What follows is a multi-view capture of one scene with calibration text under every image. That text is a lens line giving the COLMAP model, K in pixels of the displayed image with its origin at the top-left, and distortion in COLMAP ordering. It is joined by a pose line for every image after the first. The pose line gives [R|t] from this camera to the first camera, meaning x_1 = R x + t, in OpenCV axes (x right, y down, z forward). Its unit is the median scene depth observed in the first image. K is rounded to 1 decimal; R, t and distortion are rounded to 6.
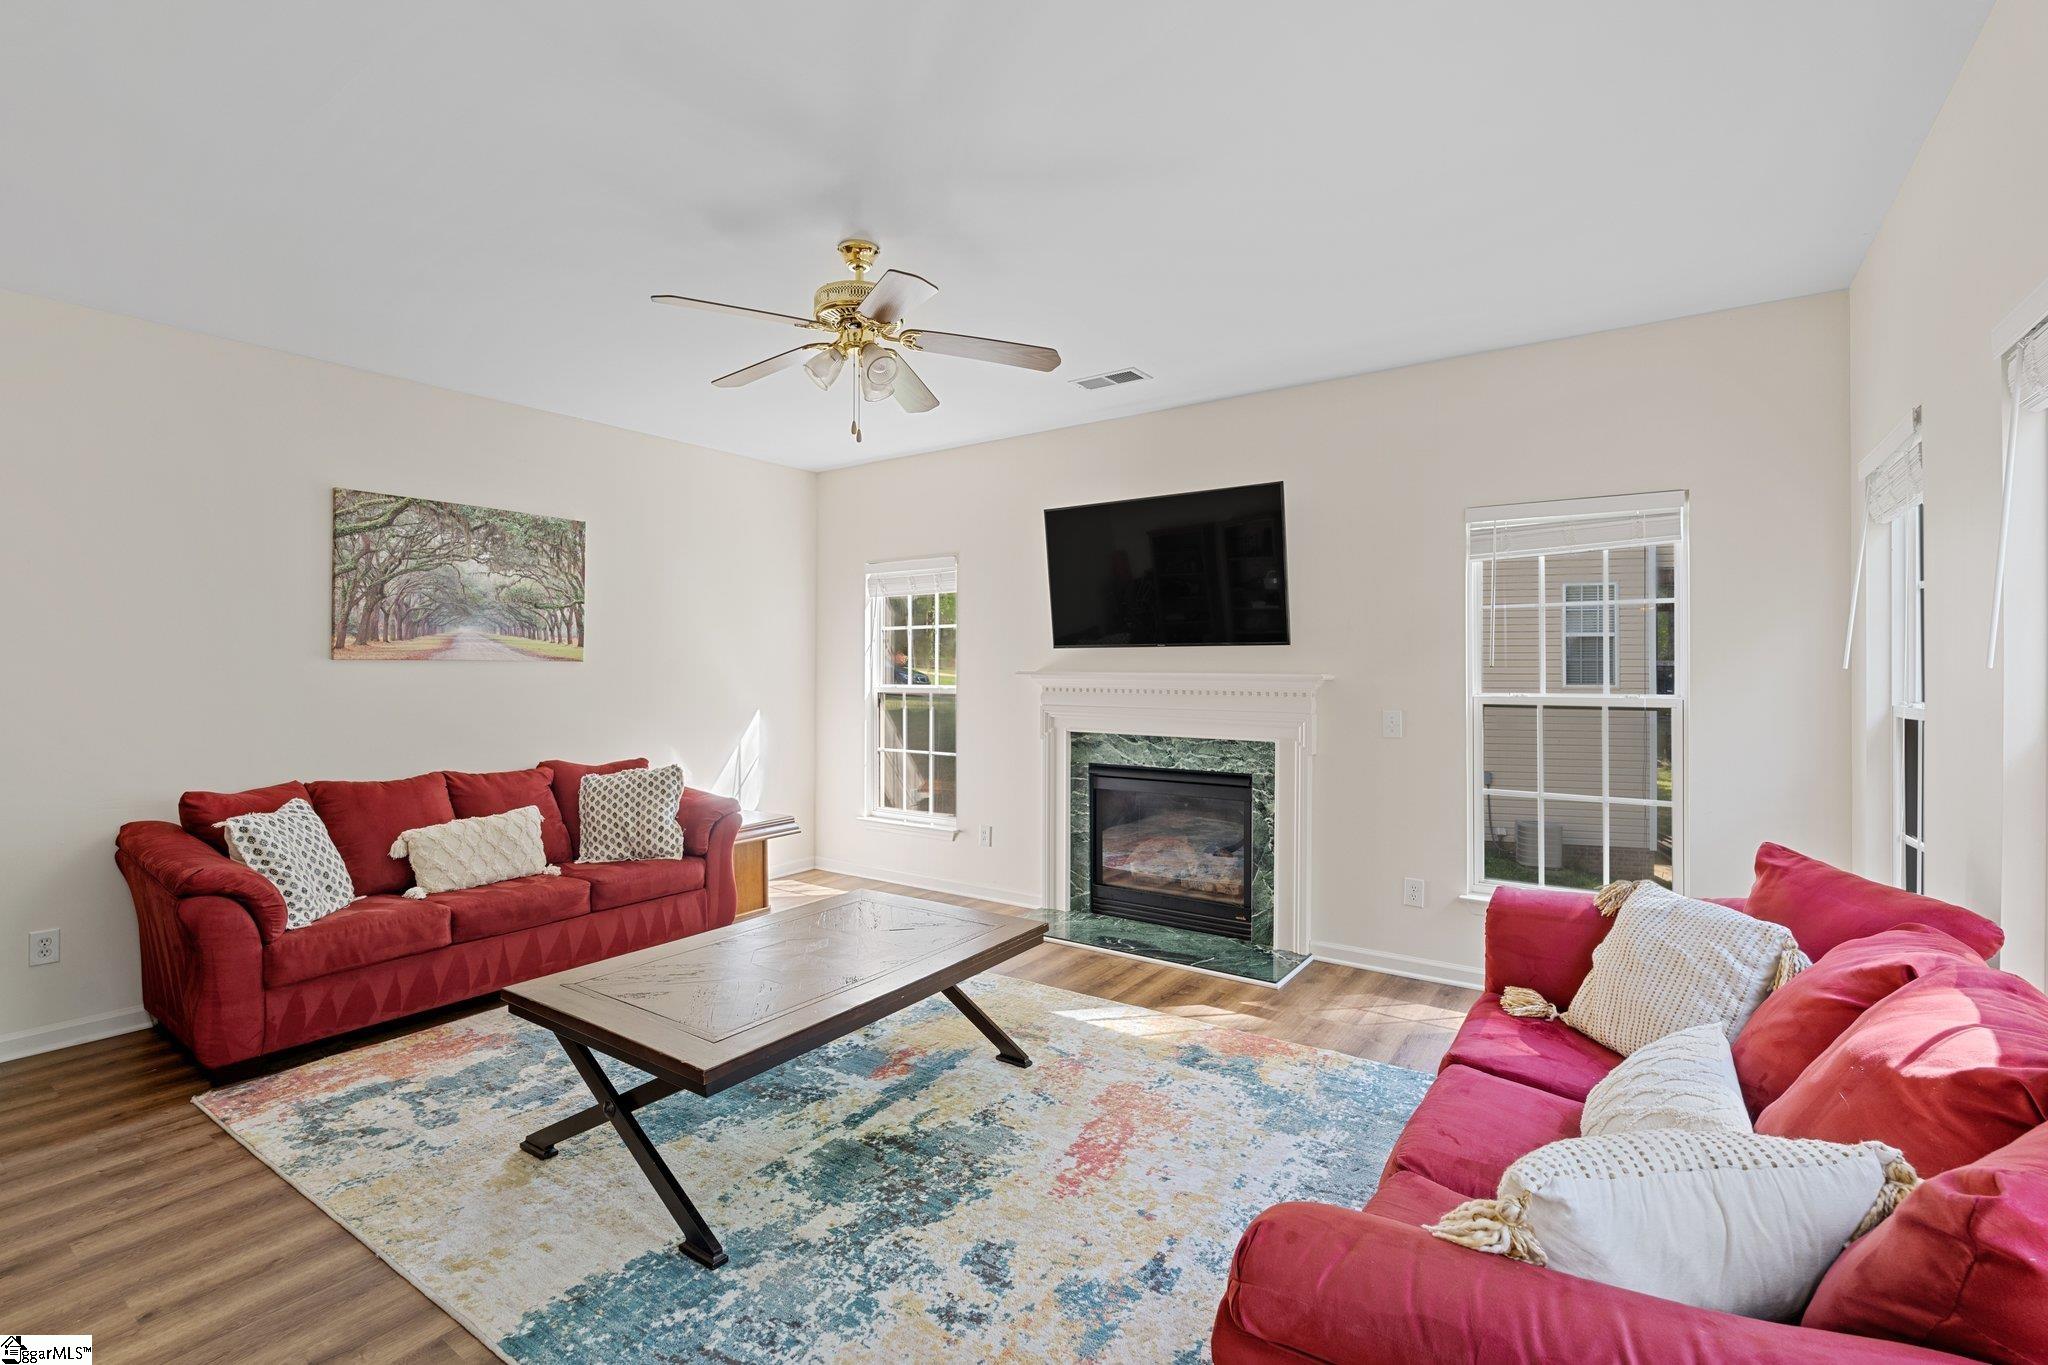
lens RADIAL K [[897.0, 0, 1006.5], [0, 897.0, 673.8], [0, 0, 1]] dist [-0.008874, 0.000437]
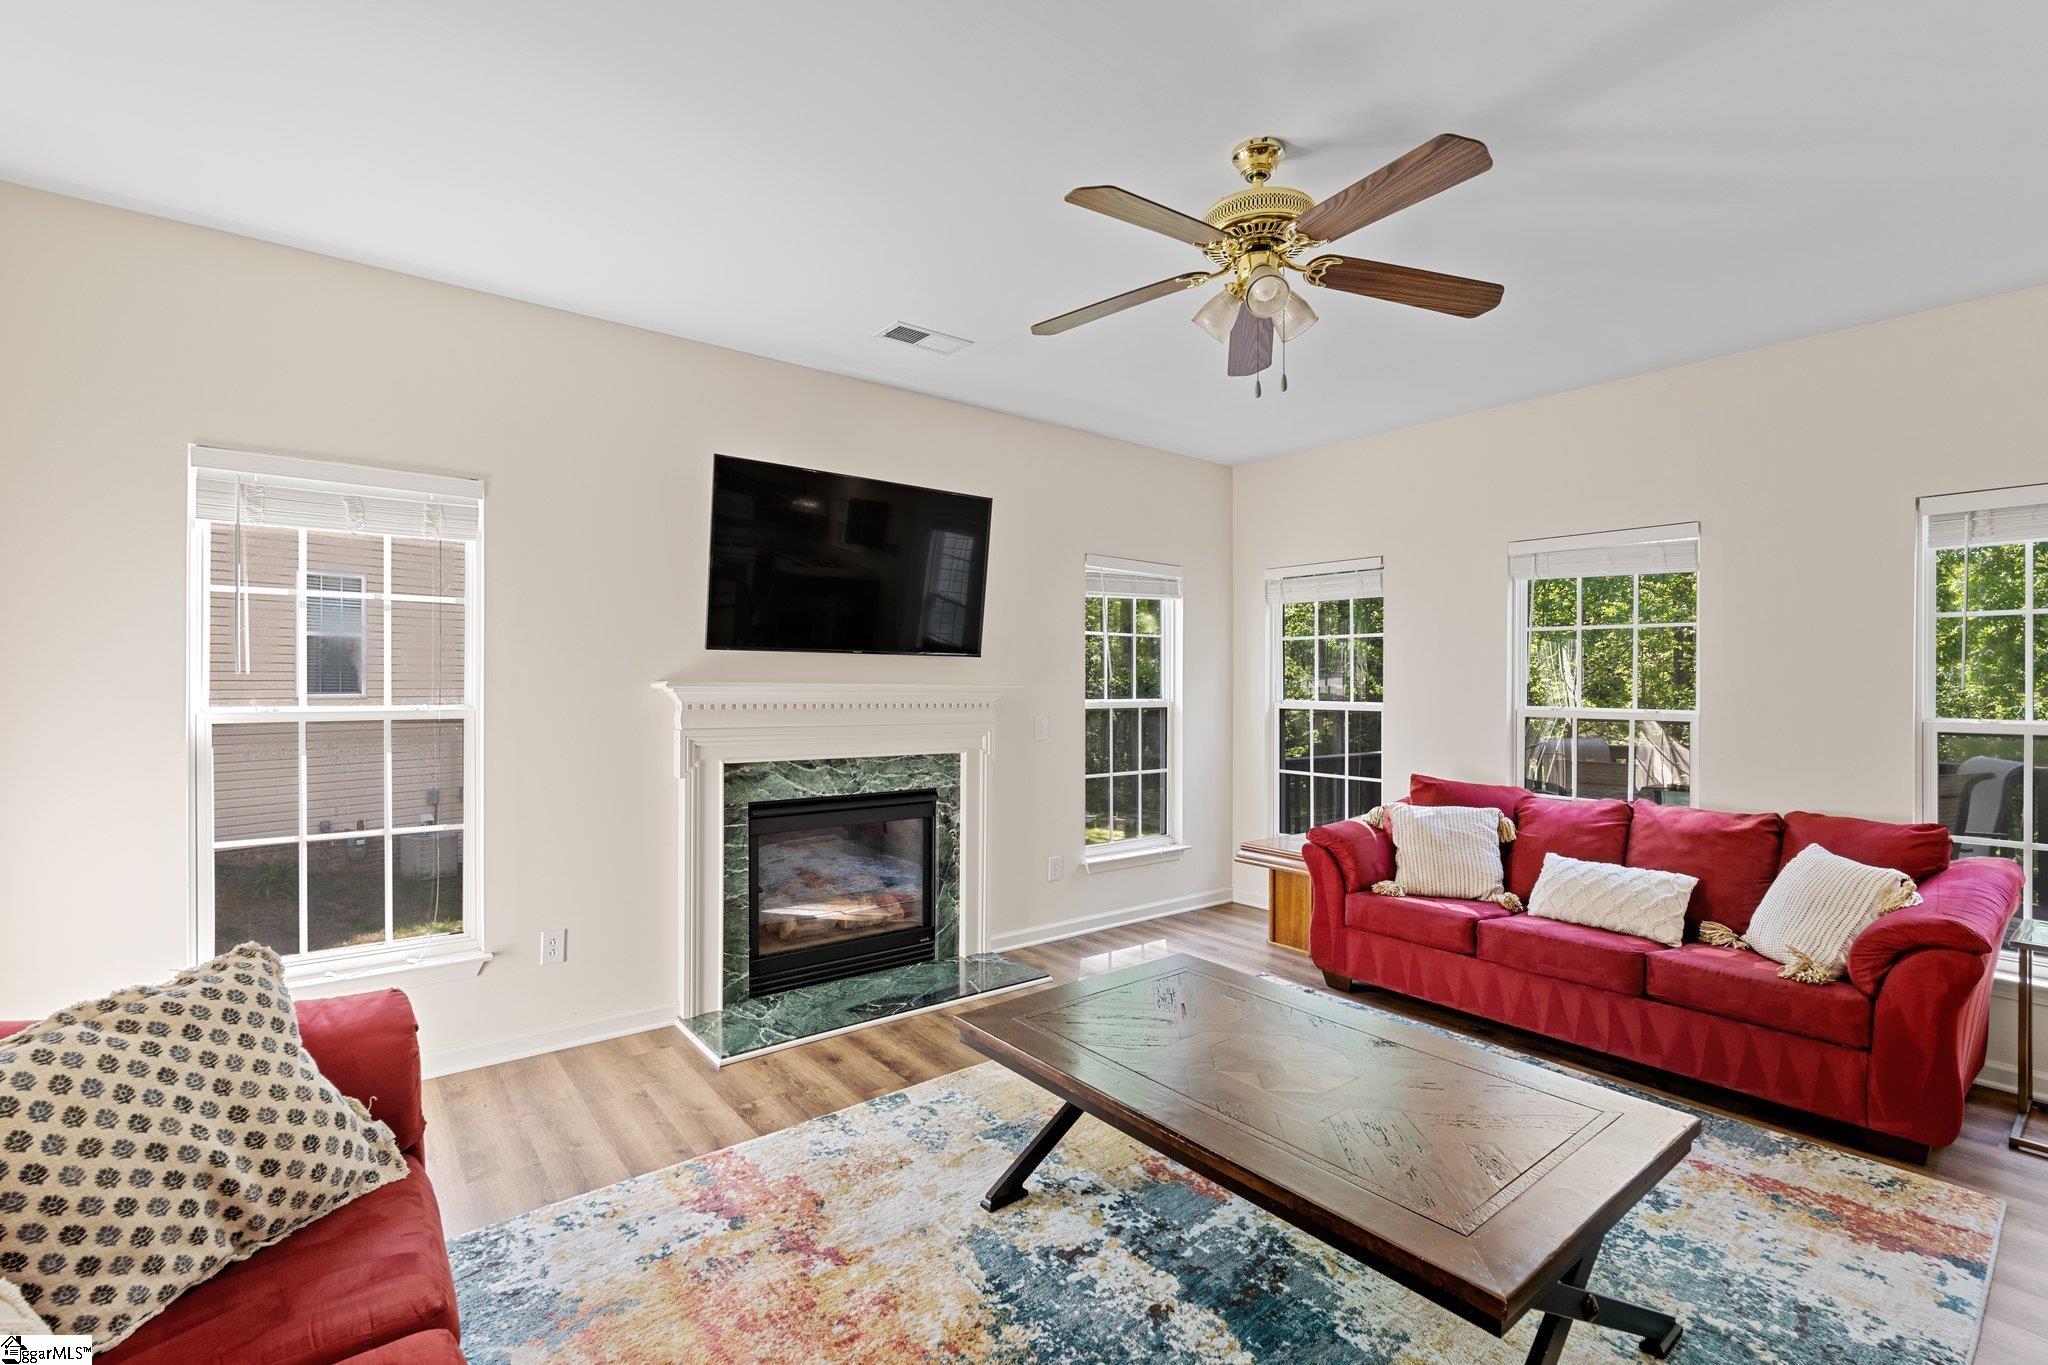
lens RADIAL K [[897.0, 0, 1030.3], [0, 897.0, 697.7], [0, 0, 1]] dist [-0.008874, 0.000437]
pose [[0.294436, -0.015295, 0.955549, -0.621297], [-0.001832, 0.999861, 0.016568, -0.002318], [-0.955669, -0.006629, 0.294367, 0.612783]]
